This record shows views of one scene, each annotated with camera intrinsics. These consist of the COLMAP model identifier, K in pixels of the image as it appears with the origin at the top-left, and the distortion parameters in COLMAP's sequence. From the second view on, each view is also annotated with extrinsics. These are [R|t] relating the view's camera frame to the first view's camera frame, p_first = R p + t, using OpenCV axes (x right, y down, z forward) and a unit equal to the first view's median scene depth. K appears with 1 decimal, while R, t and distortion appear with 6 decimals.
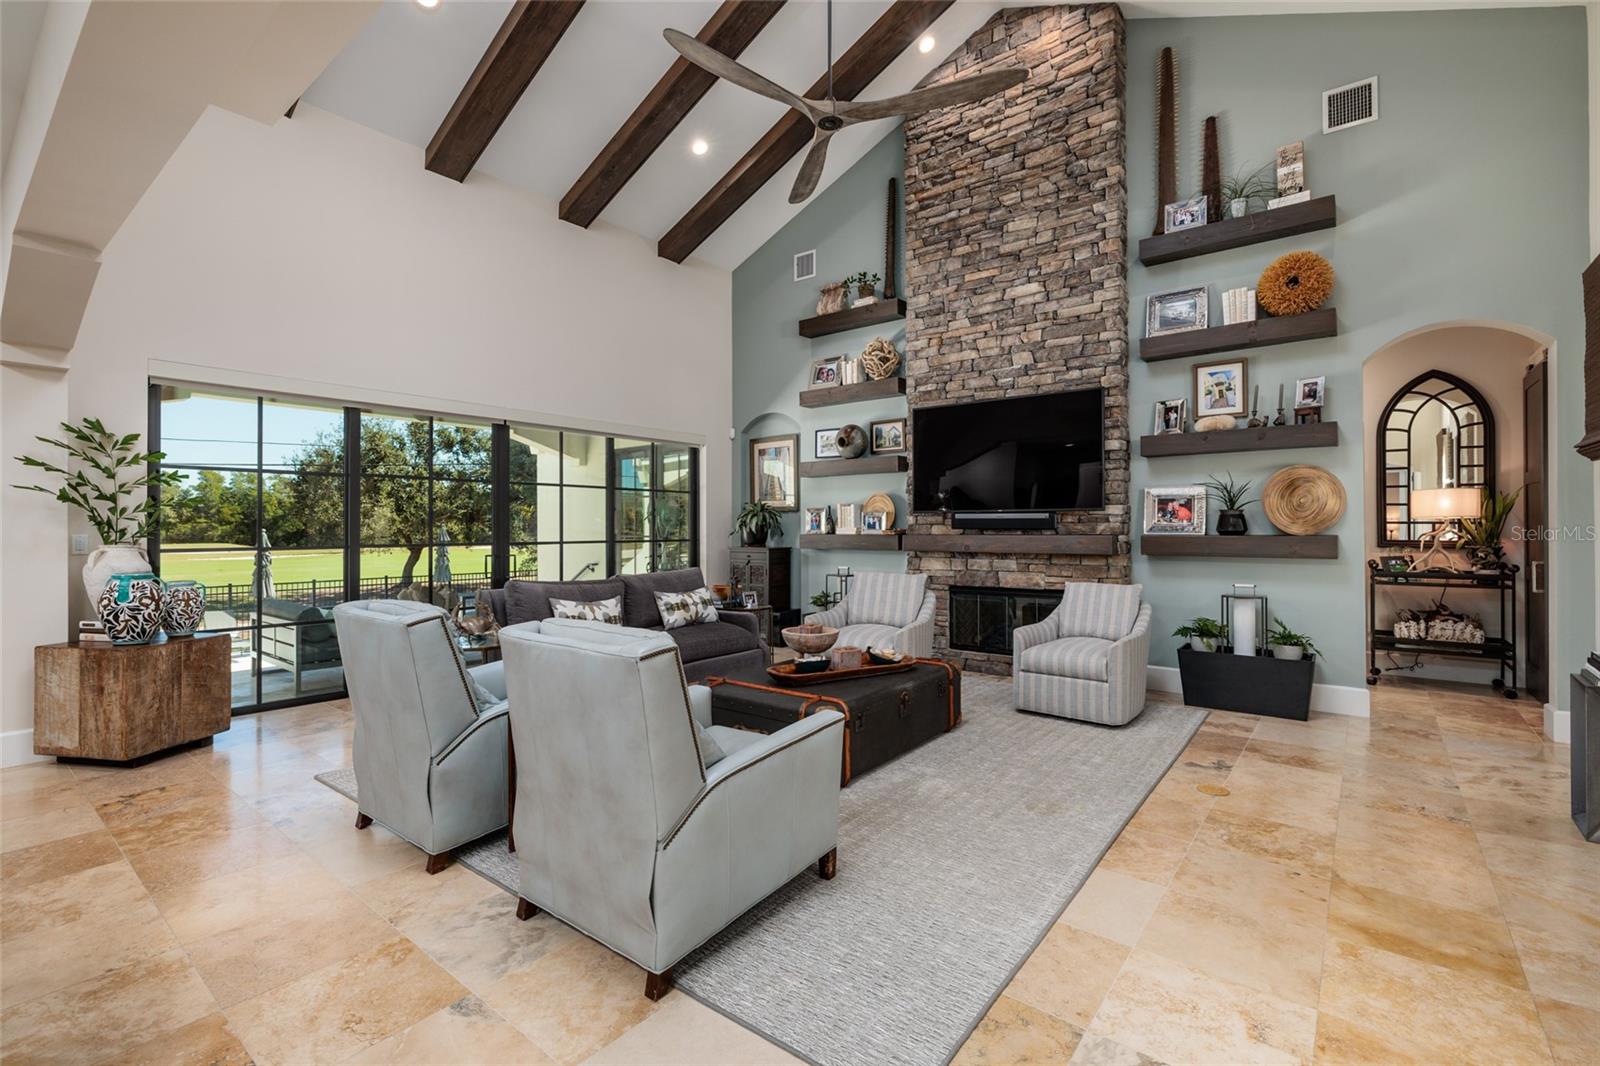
lens RADIAL K [[713.3, 0, 797.1], [0, 713.3, 524.2], [0, 0, 1]] dist [-0.001849, 0.000555]
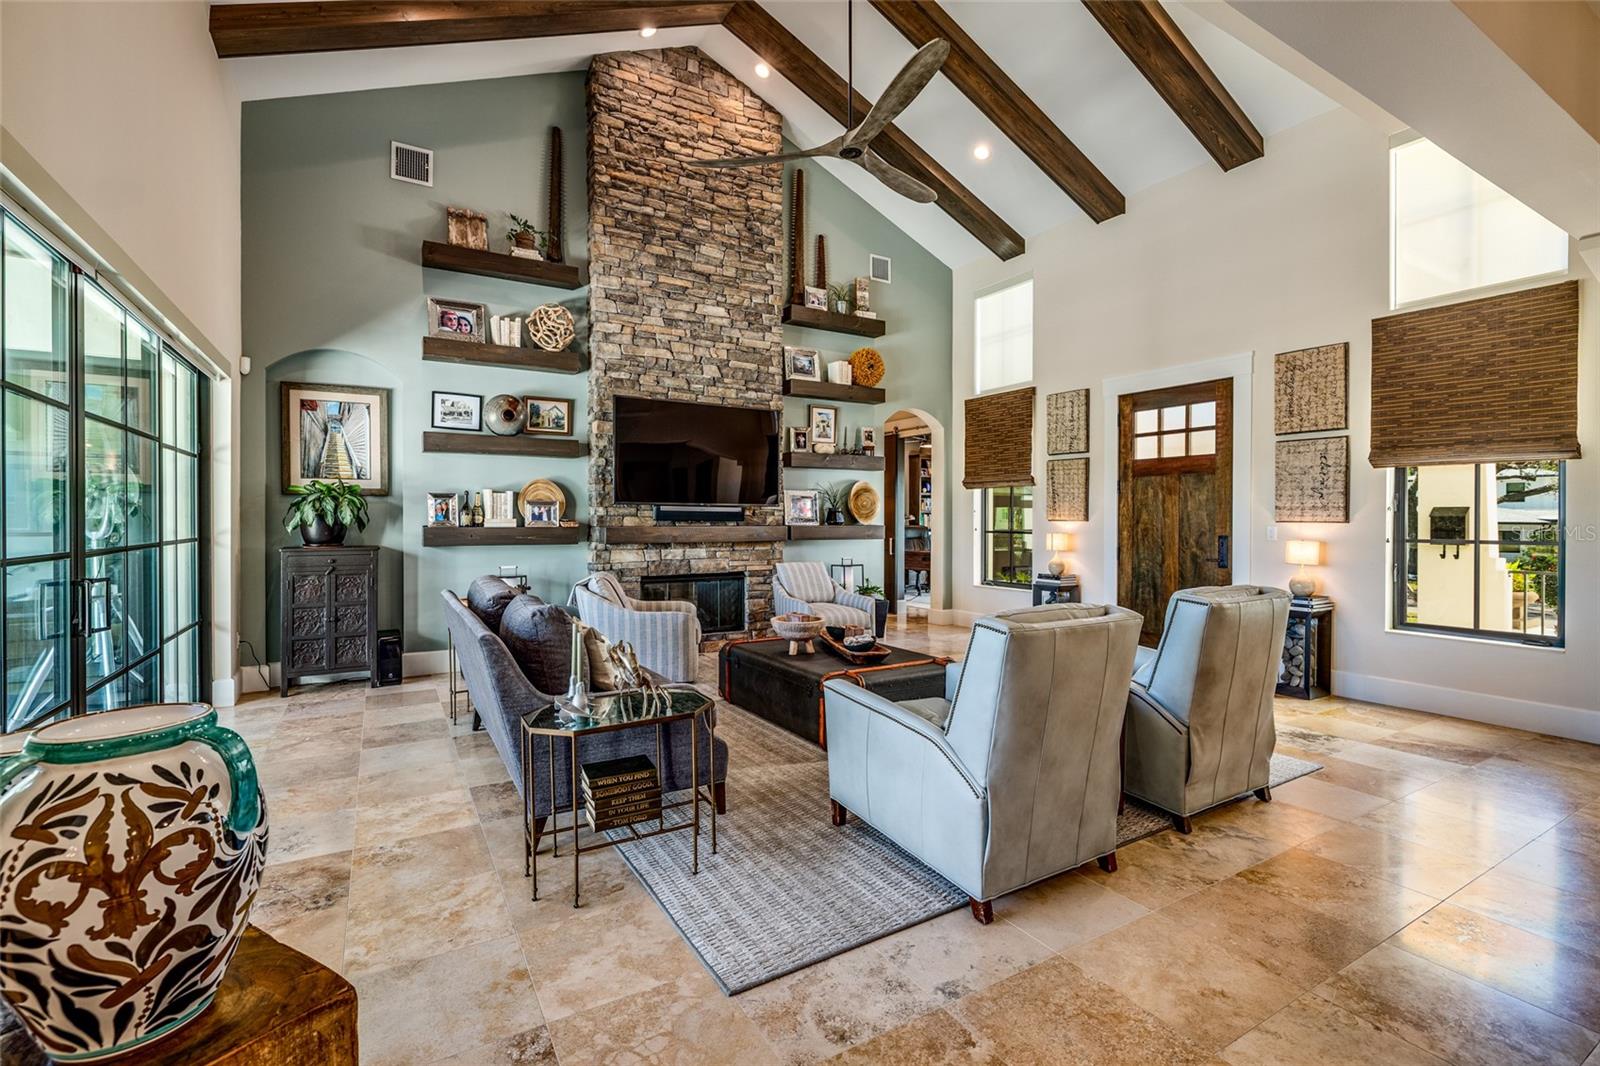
lens RADIAL K [[713.3, 0, 797.1], [0, 713.3, 524.2], [0, 0, 1]] dist [-0.001849, 0.000555]
pose [[0.355062, -0.003893, 0.934835, -0.700271], [-0.006491, 0.999957, 0.006630, 0.003814], [-0.934820, -0.008422, 0.355022, 0.469072]]
